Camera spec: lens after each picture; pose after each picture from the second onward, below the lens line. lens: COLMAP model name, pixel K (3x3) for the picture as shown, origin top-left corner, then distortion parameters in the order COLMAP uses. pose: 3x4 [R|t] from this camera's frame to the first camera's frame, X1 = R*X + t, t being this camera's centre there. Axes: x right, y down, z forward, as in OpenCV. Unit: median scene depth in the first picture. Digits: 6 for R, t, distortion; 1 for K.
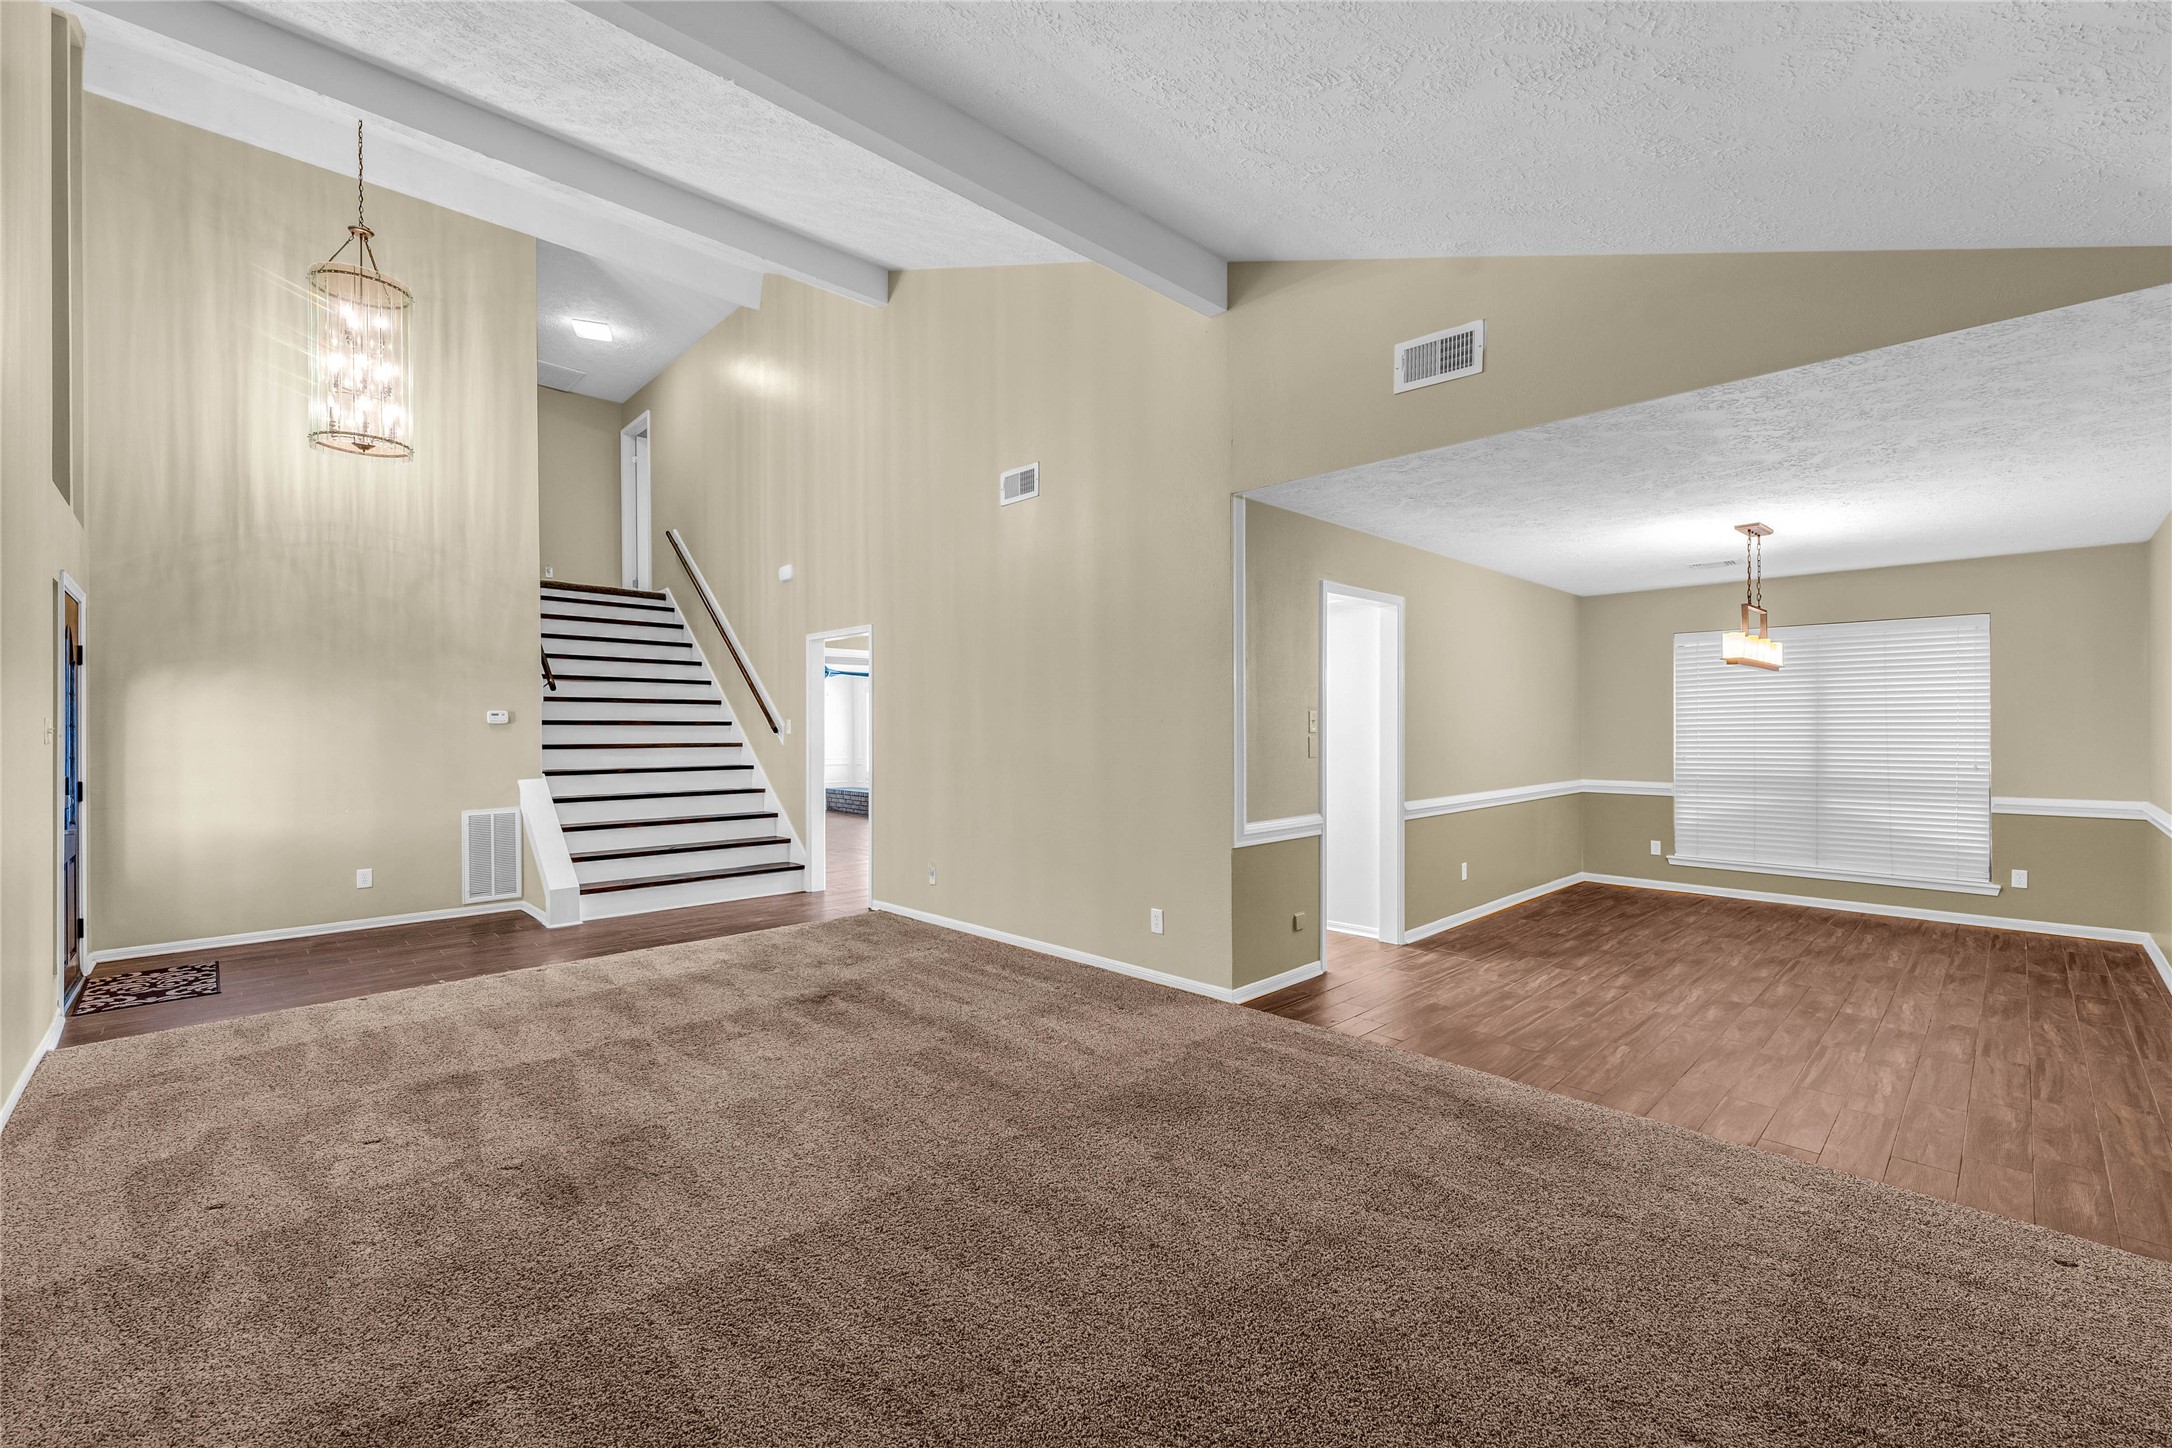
lens RADIAL K [[912.2, 0, 1079.6], [0, 912.2, 730.1], [0, 0, 1]] dist [-0.002182, 0.000076]
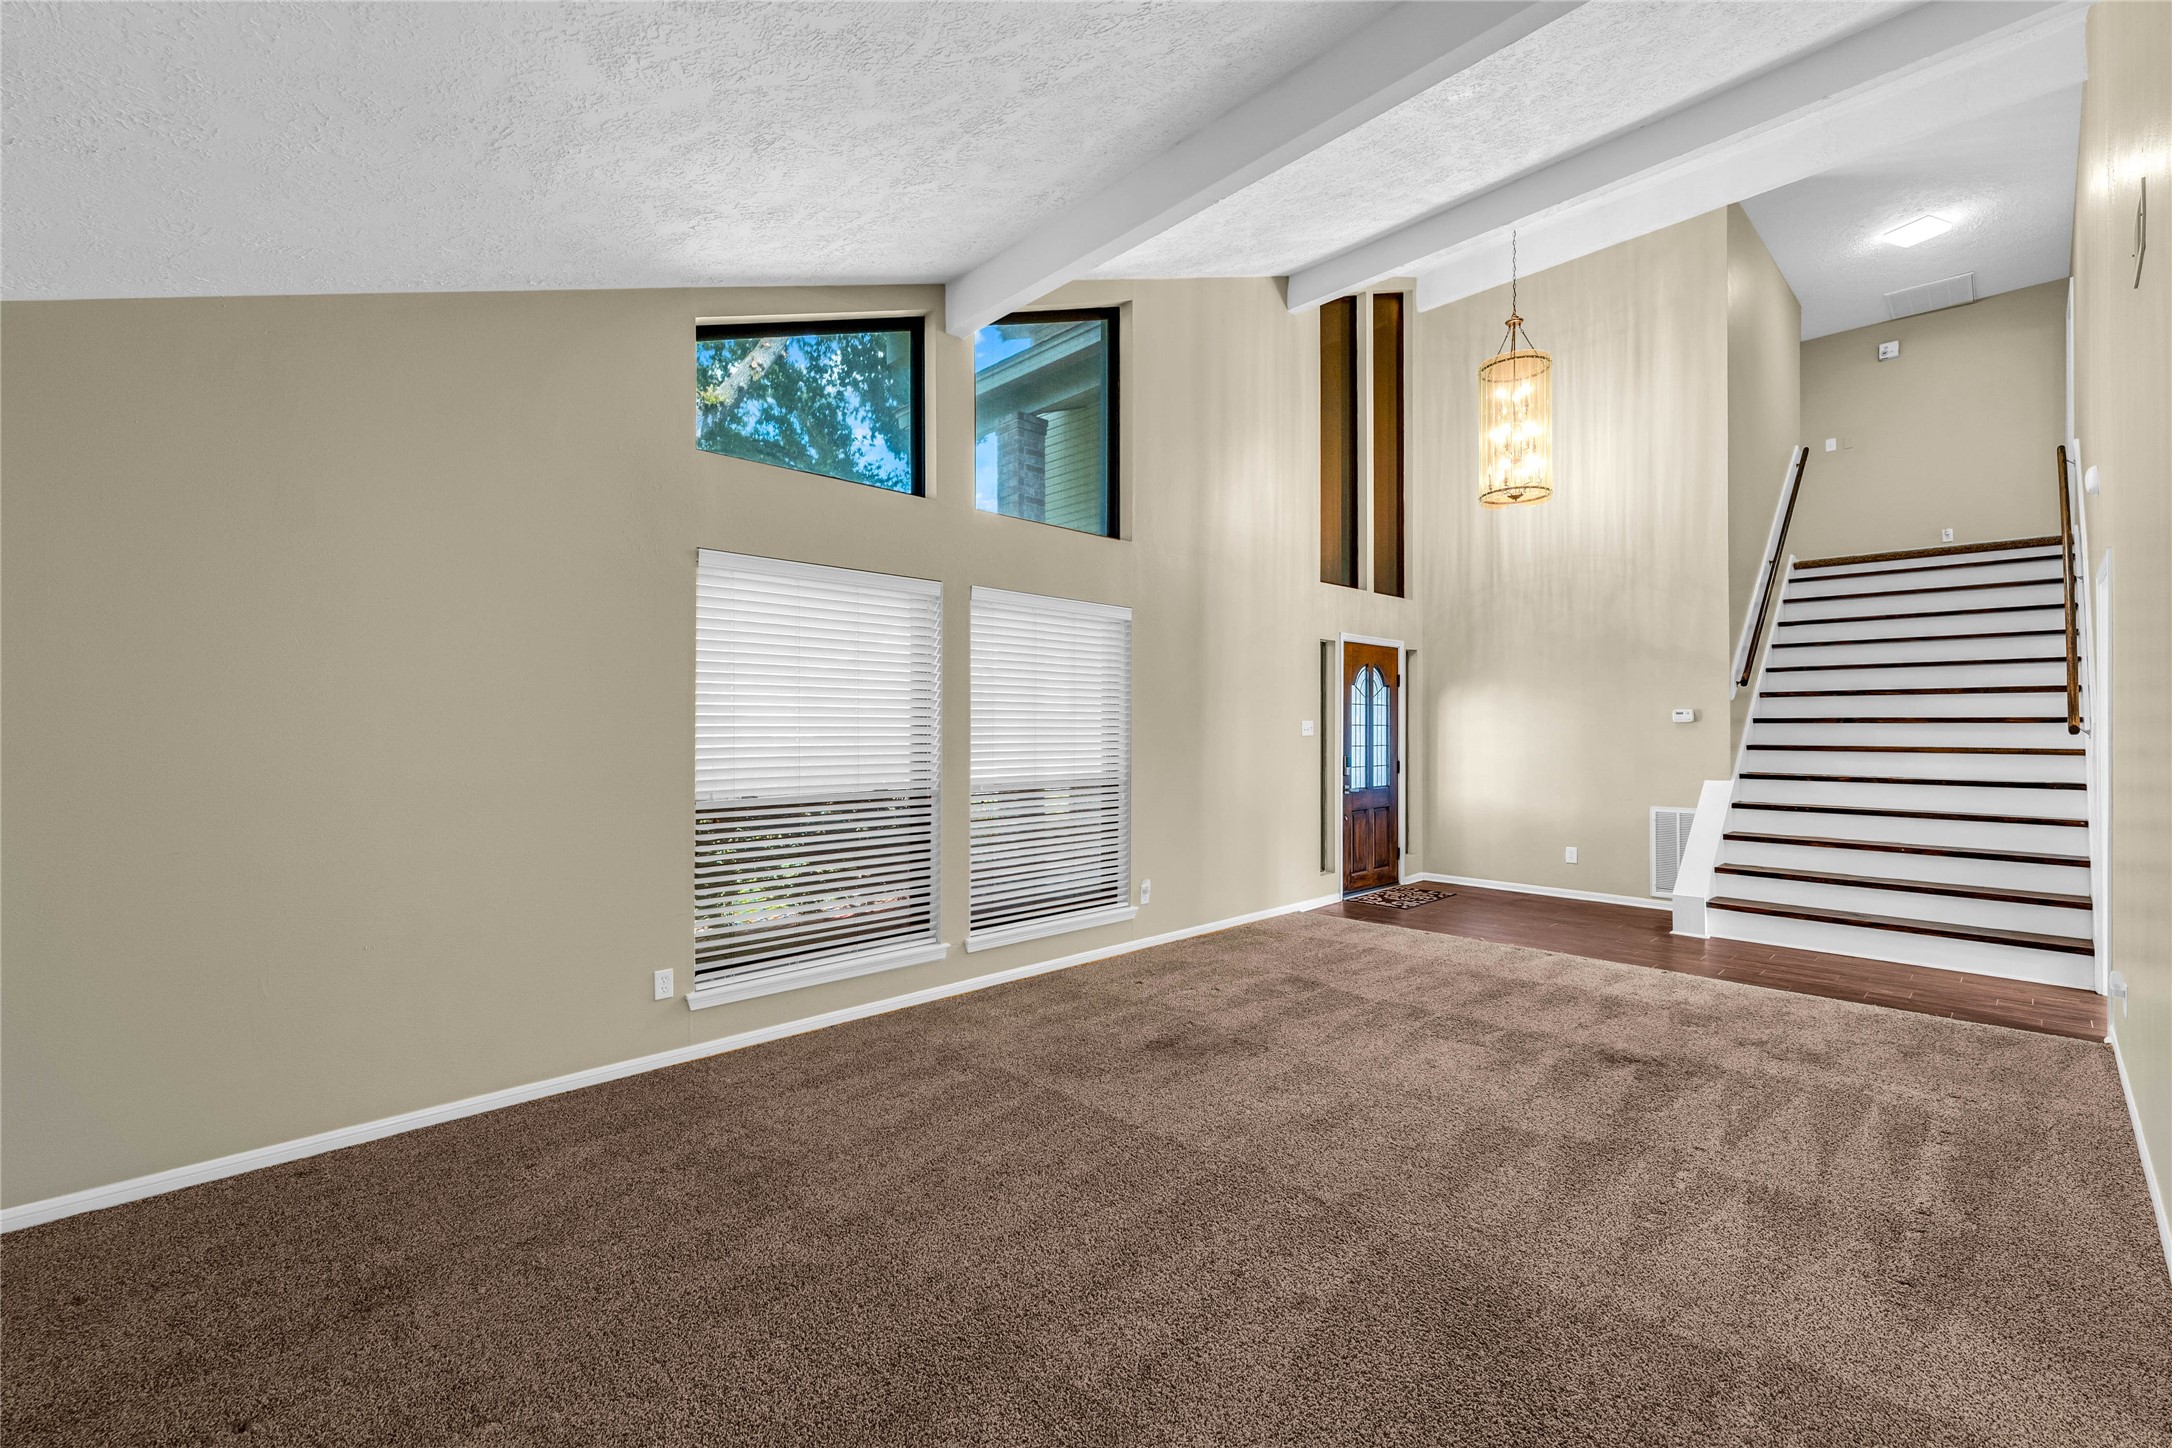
lens RADIAL K [[912.2, 0, 1082.5], [0, 912.2, 725.7], [0, 0, 1]] dist [-0.002182, 0.000076]
pose [[-0.026551, -0.002175, -0.999645, 0.529881], [-0.001335, 0.999997, -0.002141, -0.000516], [0.999647, 0.001278, -0.026553, 0.528908]]
